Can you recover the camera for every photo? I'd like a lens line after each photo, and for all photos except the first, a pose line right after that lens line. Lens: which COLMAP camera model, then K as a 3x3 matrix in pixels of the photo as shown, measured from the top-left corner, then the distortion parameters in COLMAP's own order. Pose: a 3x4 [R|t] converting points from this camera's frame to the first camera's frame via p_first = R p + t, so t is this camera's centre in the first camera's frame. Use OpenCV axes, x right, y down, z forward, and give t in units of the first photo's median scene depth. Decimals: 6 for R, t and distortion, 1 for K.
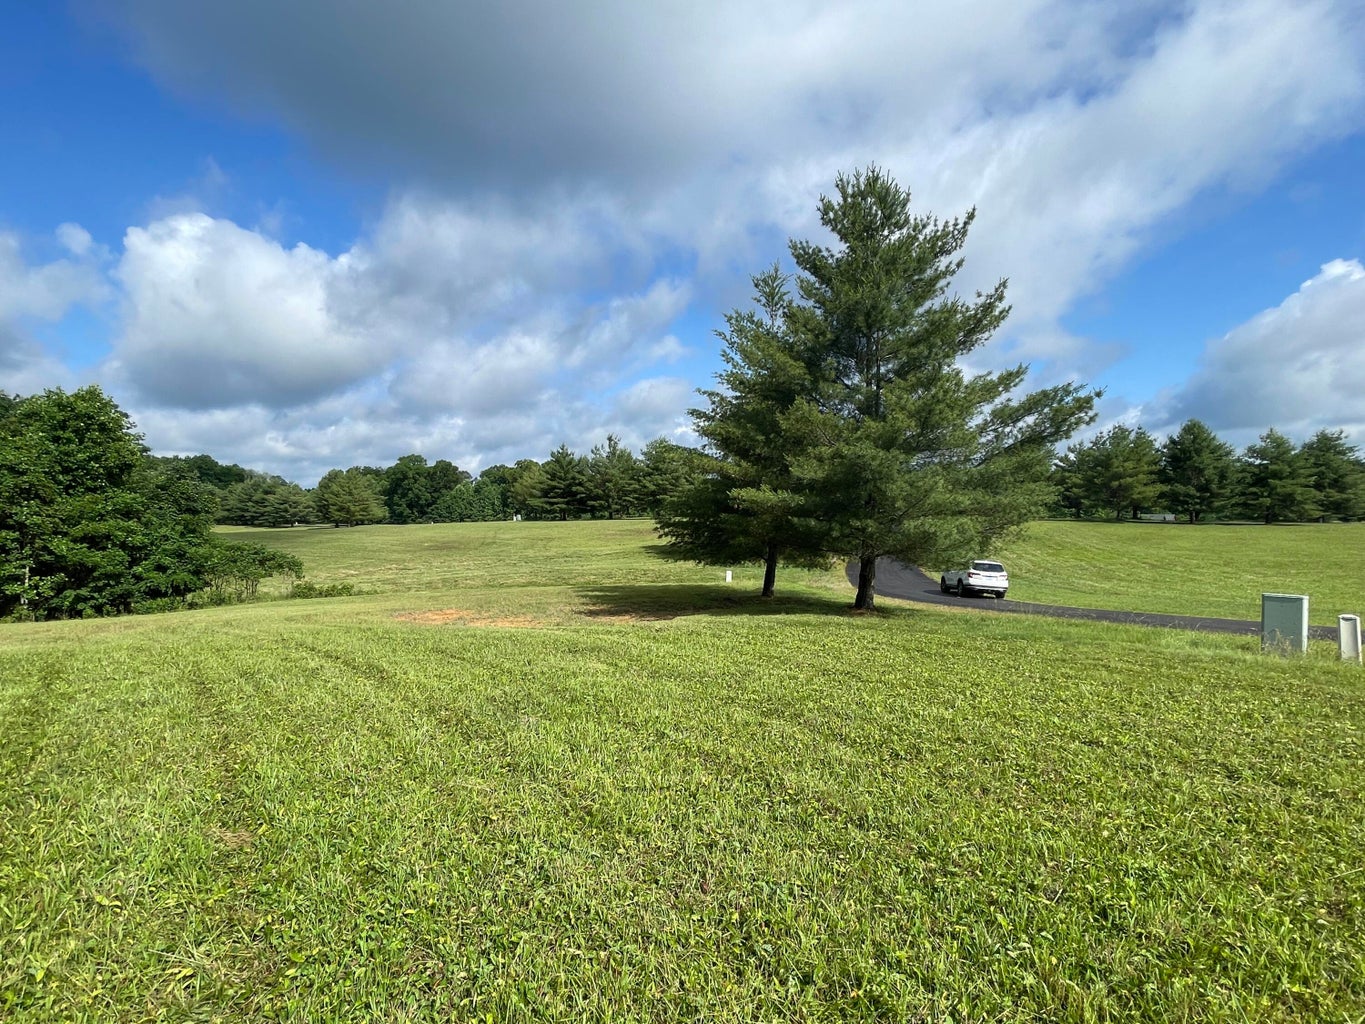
lens RADIAL K [[676.5, 0, 682.5], [0, 676.5, 512.0], [0, 0, 1]] dist [-0.002369, -0.000343]
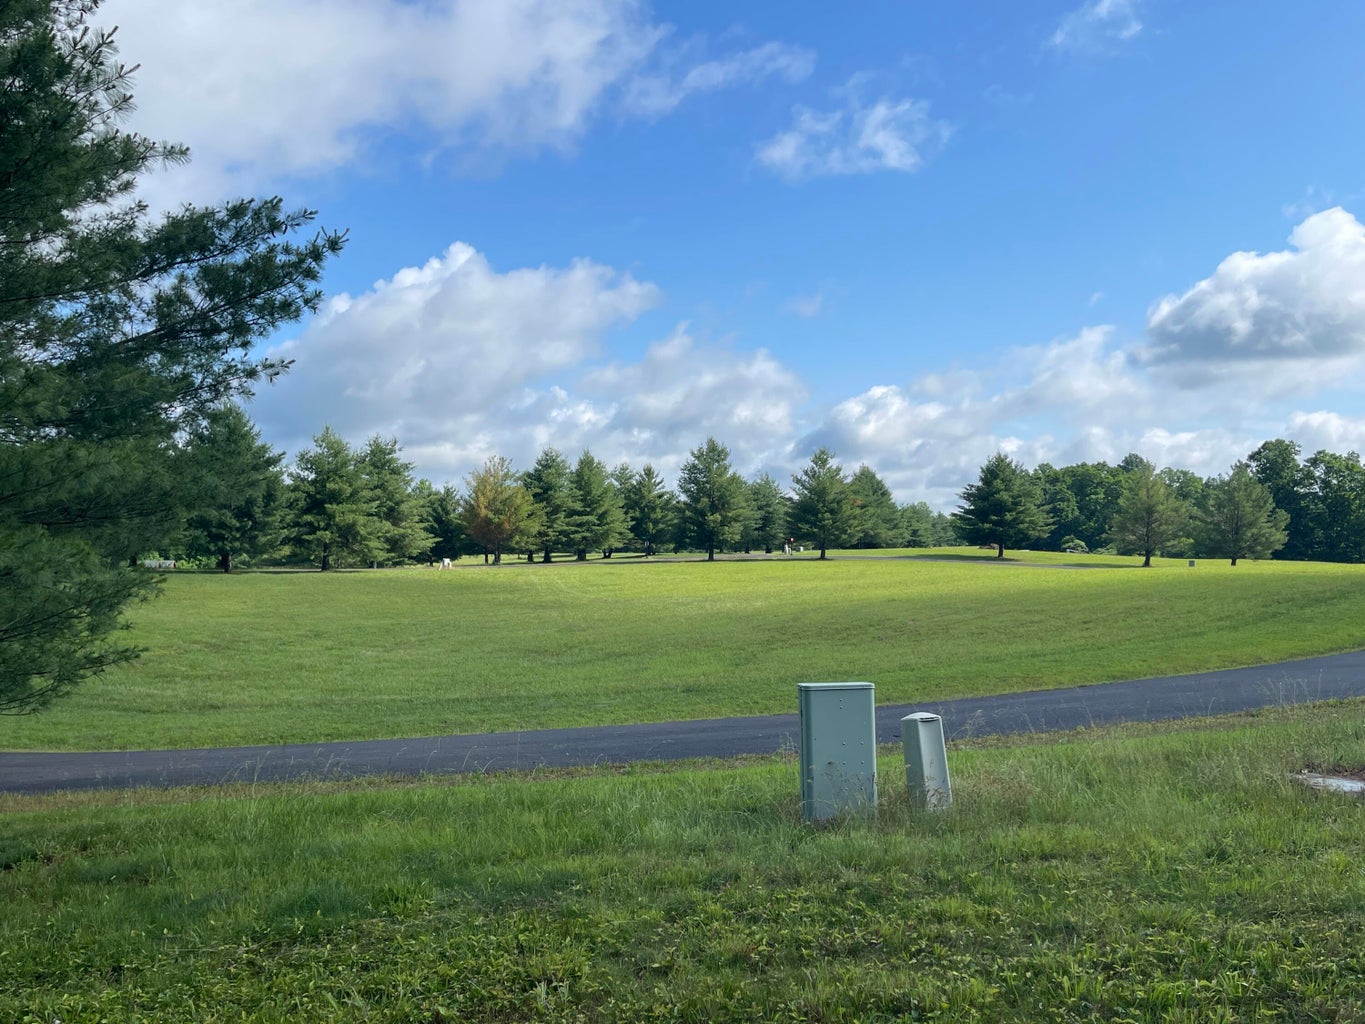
lens RADIAL K [[1186.5, 0, 682.5], [0, 1186.5, 512.0], [0, 0, 1]] dist [0.001080, 0.000845]
pose [[0.491296, 0.027697, 0.870552, 0.079939], [0.008309, 0.999300, -0.036482, 0.022179], [-0.870953, 0.025157, 0.490722, 0.448565]]
